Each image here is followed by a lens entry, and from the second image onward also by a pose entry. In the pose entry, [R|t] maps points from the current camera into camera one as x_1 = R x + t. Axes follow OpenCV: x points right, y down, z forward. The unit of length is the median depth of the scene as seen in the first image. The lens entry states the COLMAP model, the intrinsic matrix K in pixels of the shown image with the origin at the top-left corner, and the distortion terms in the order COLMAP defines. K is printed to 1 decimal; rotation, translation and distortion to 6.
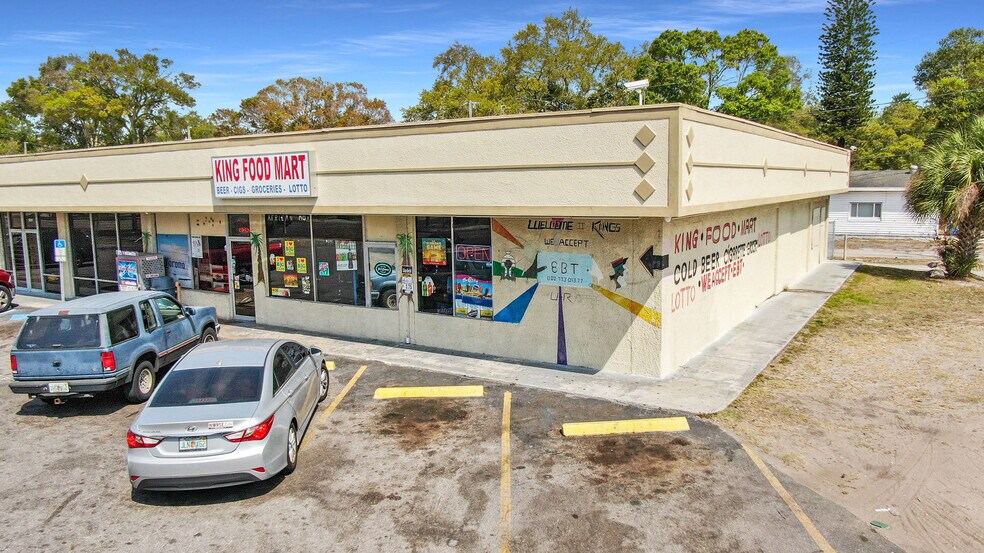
lens RADIAL K [[715.8, 0, 510.0], [0, 715.8, 256.4], [0, 0, 1]] dist [-0.018729, -0.005193]
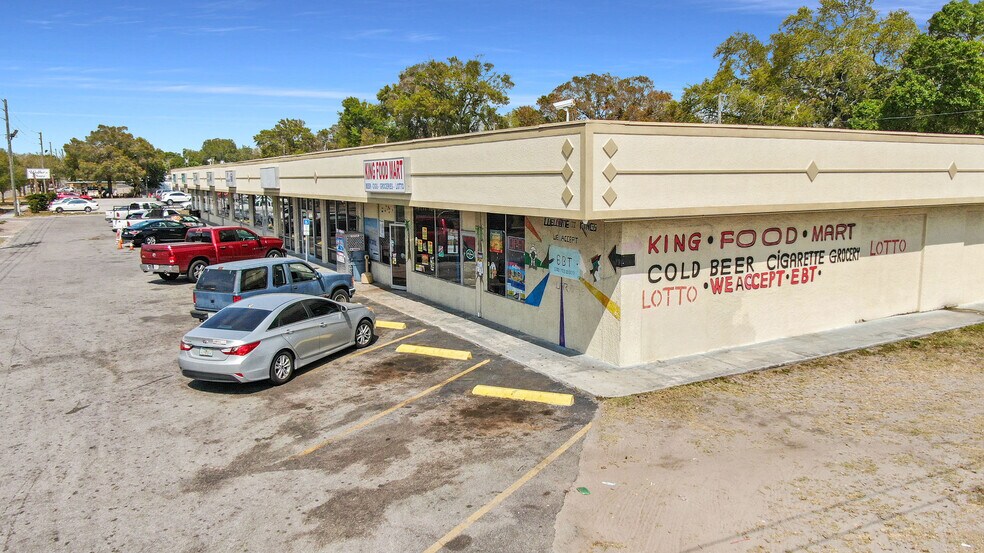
lens RADIAL K [[715.8, 0, 506.3], [0, 715.8, 274.0], [0, 0, 1]] dist [-0.018729, -0.005193]
pose [[0.883334, 0.073382, -0.462964, 0.451835], [-0.054393, 0.997045, 0.054256, -0.017462], [0.465577, -0.022744, 0.884715, -0.043368]]
